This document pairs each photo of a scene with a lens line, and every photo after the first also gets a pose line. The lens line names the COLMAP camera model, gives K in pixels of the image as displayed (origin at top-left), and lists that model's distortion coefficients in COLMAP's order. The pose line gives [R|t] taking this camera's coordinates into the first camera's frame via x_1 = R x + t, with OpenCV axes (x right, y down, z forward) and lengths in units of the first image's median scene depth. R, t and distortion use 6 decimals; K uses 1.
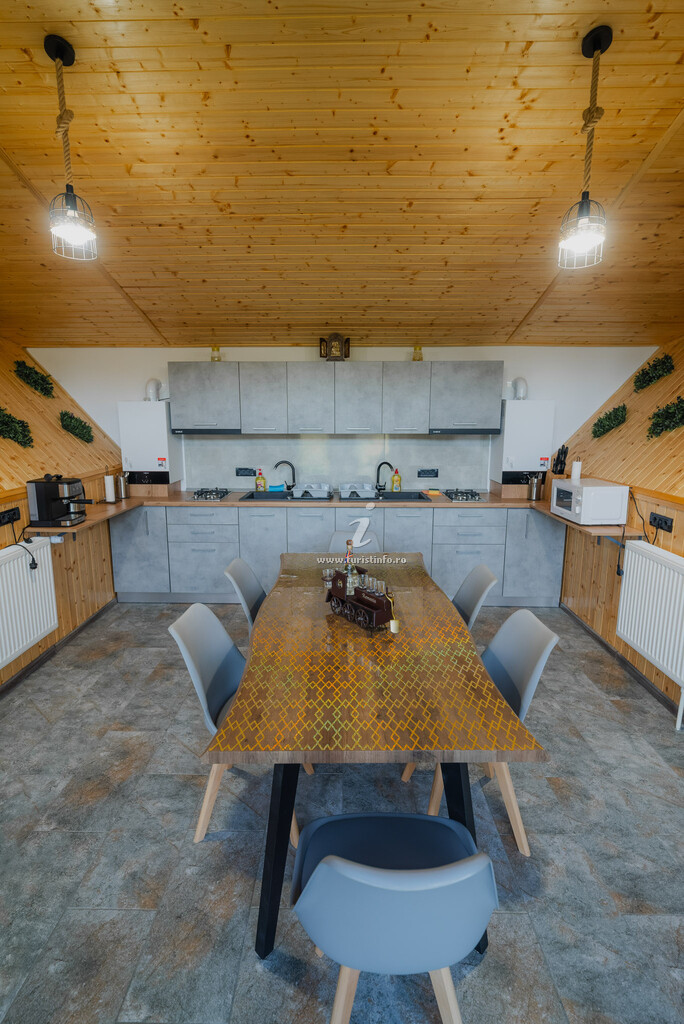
lens RADIAL K [[536.8, 0, 342.0], [0, 536.8, 512.0], [0, 0, 1]] dist [-0.001477, -0.001131]
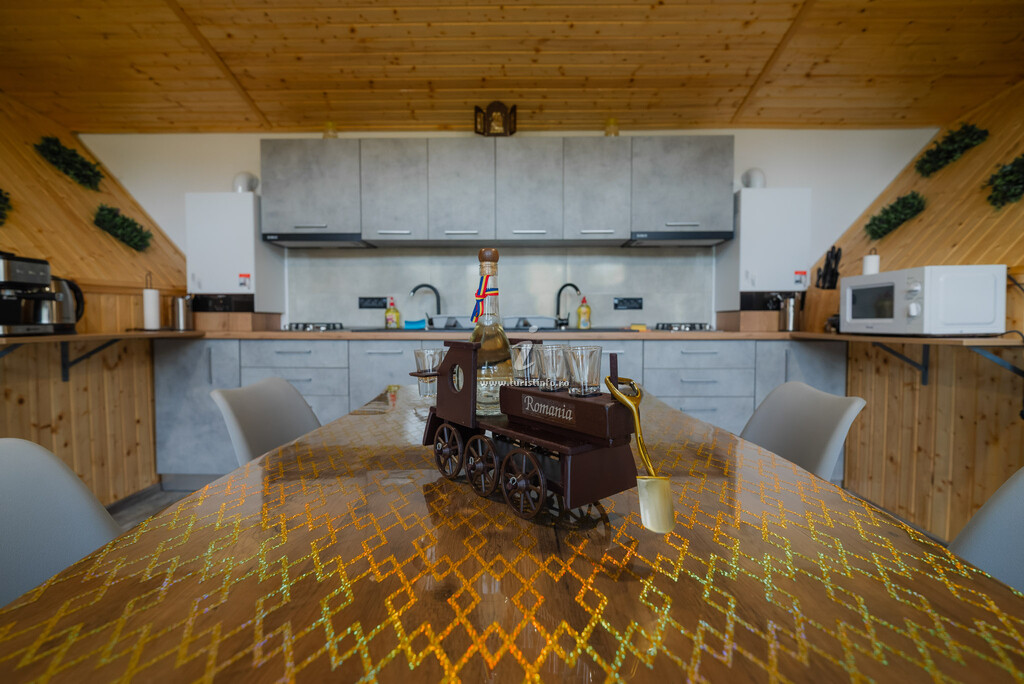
lens RADIAL K [[536.8, 0, 518.3], [0, 536.8, 328.2], [0, 0, 1]] dist [-0.001477, -0.001131]
pose [[0.999998, -0.002027, -0.000862, 0.016667], [0.001870, 0.988050, -0.154124, 0.076702], [0.001164, 0.154122, 0.988051, 0.335099]]
